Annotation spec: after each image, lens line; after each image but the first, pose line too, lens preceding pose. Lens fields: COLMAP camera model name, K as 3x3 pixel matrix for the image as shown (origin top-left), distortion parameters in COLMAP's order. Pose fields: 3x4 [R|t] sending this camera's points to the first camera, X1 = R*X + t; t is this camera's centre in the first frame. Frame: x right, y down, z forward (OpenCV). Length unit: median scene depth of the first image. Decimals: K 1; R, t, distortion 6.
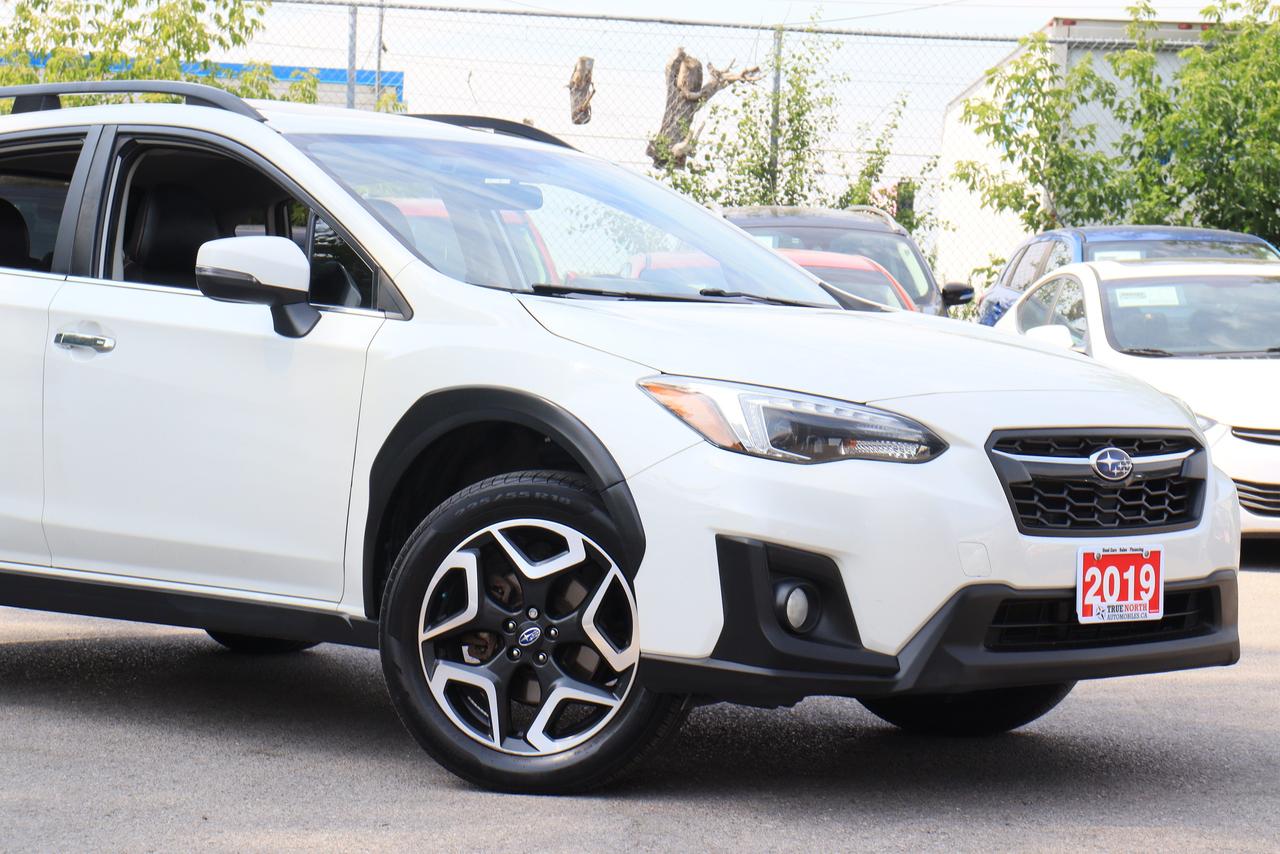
lens RADIAL K [[3043.2, 0, 637.4], [0, 3043.2, 422.6], [0, 0, 1]] dist [0.453215, 0.000000]
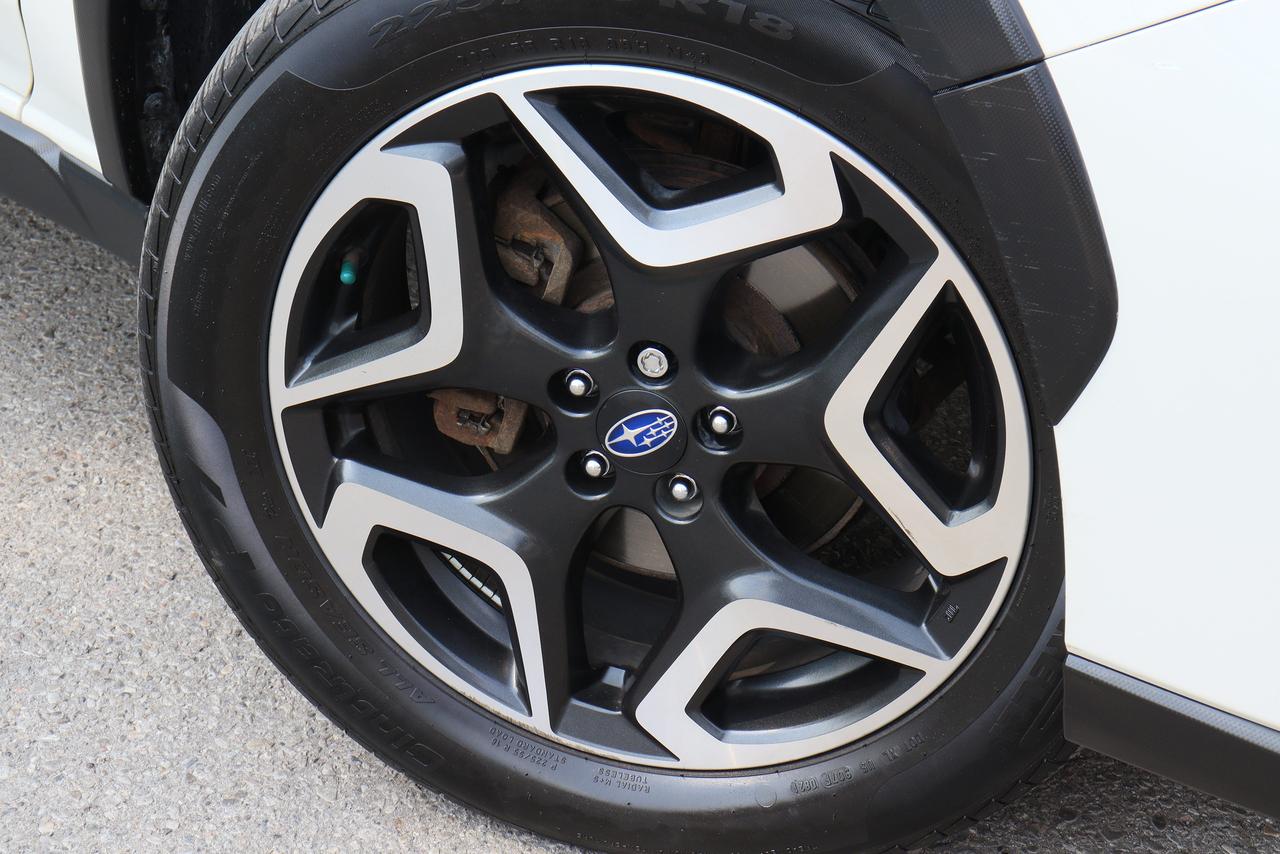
lens RADIAL K [[3043.2, 0, 643.0], [0, 3043.2, 430.7], [0, 0, 1]] dist [0.453215, 0.000000]
pose [[0.999777, -0.014976, 0.014892, -0.038883], [0.005952, 0.876339, 0.481658, -0.072572], [-0.020264, -0.481462, 0.876232, 0.725579]]
